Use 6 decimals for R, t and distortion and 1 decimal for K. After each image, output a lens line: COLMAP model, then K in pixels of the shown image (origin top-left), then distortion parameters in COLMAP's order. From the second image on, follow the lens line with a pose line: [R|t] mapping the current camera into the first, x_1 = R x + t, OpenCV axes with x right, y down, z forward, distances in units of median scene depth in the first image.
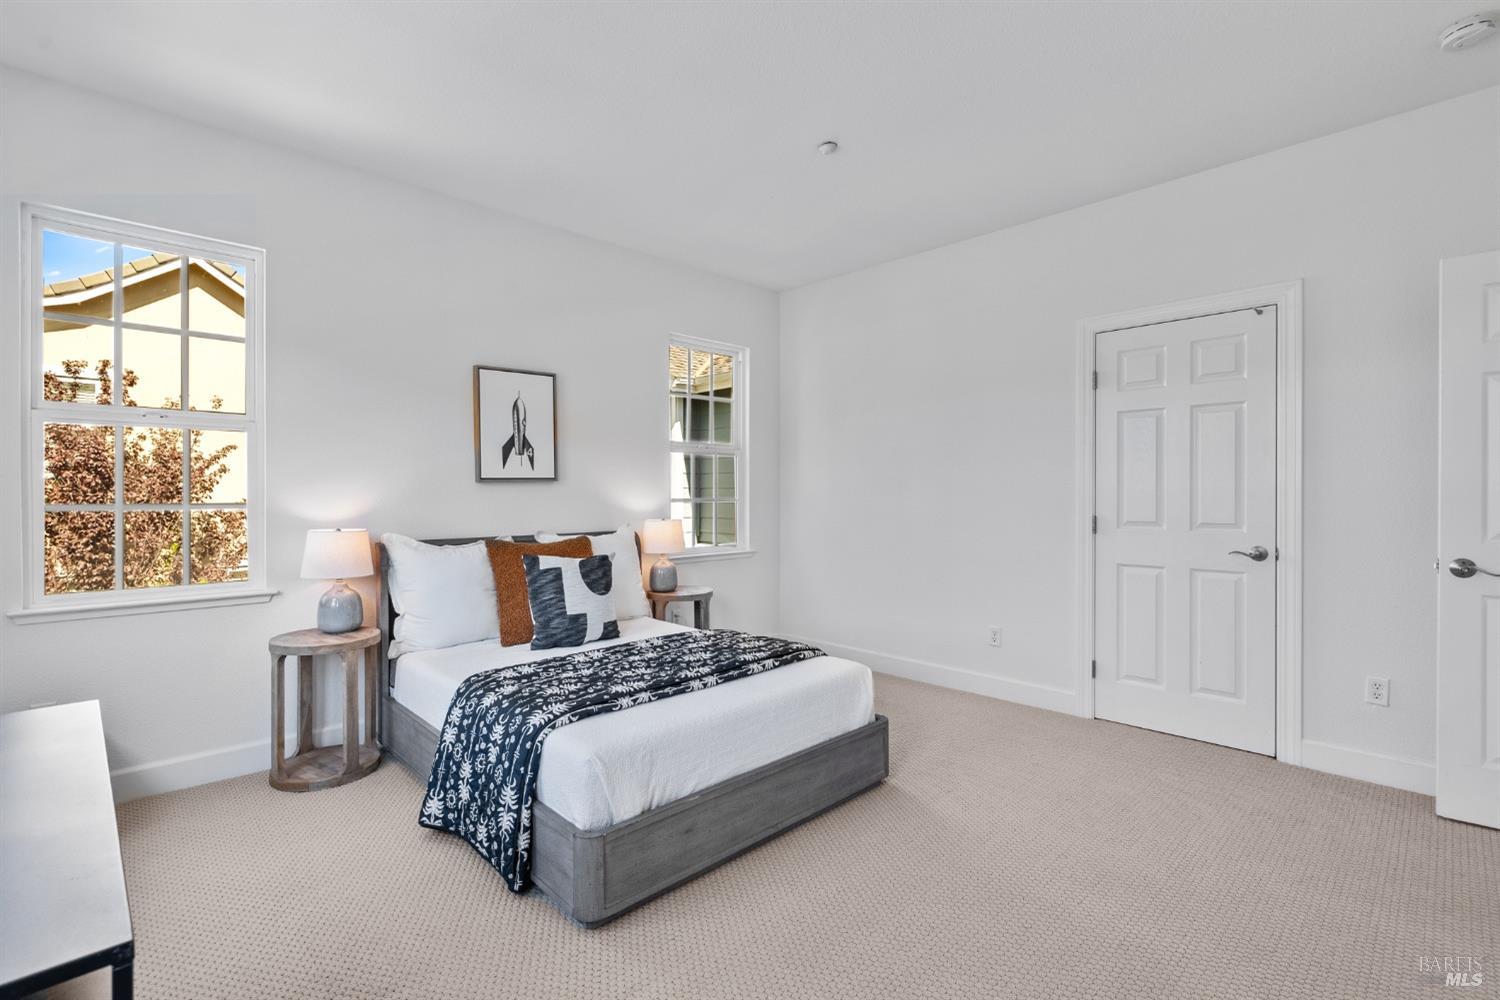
lens RADIAL K [[687.3, 0, 747.9], [0, 687.3, 492.8], [0, 0, 1]] dist [-0.003159, 0.001527]
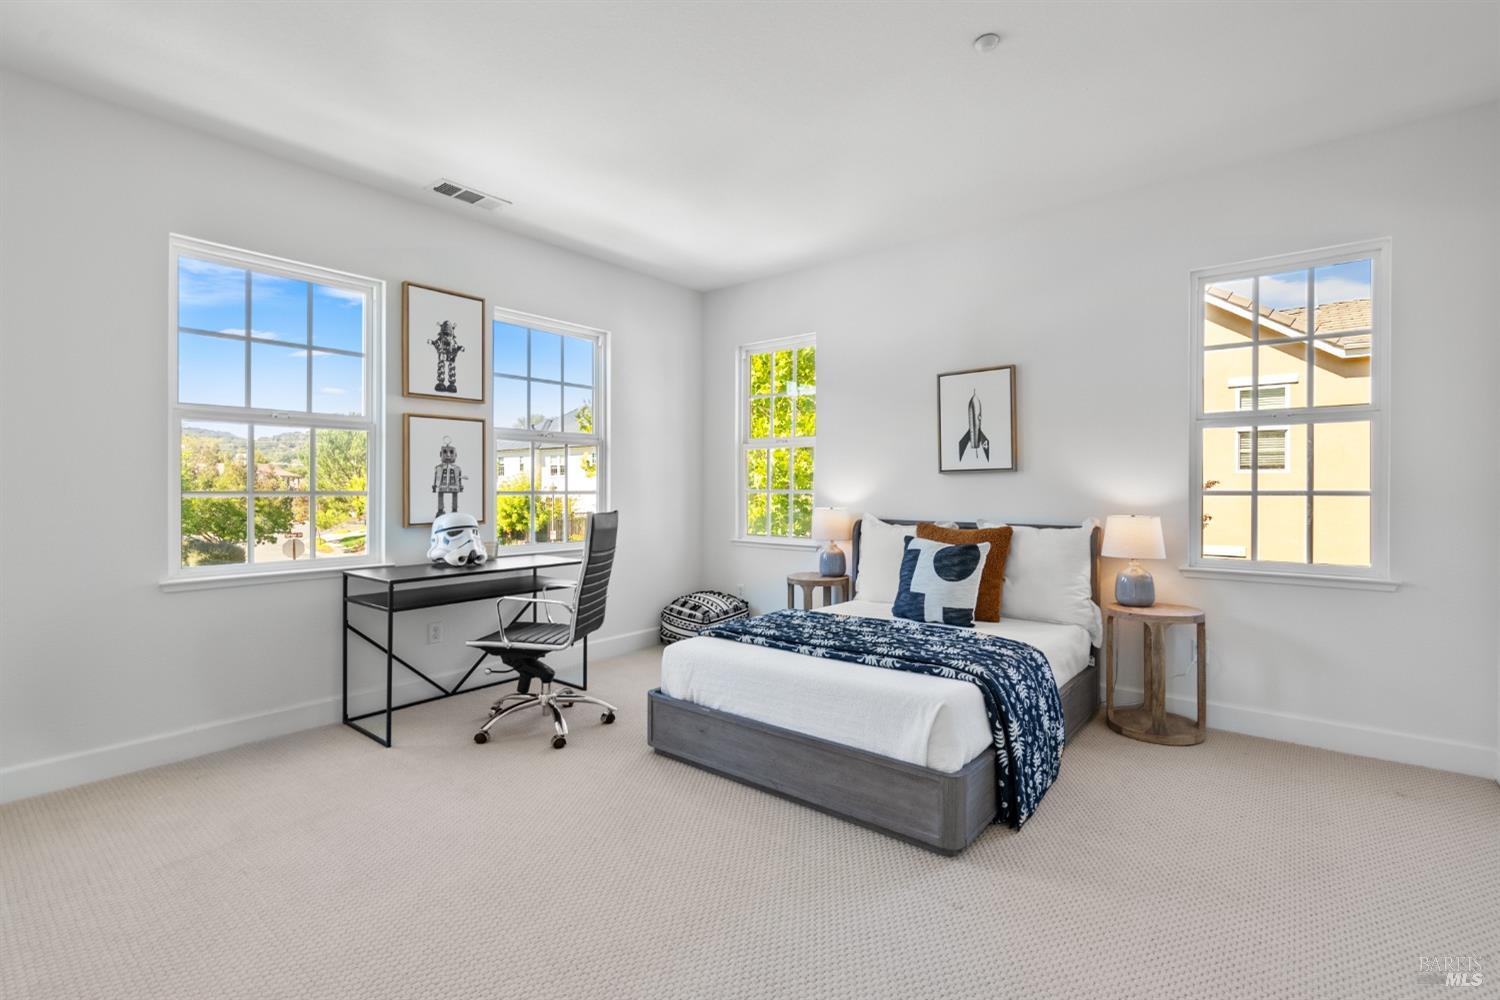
lens RADIAL K [[687.3, 0, 746.4], [0, 687.3, 491.7], [0, 0, 1]] dist [-0.003159, 0.001527]
pose [[0.115519, 0.007276, -0.993279, 0.731360], [-0.003215, 0.999971, 0.006952, 0.007615], [0.993300, 0.002390, 0.115539, 0.539450]]
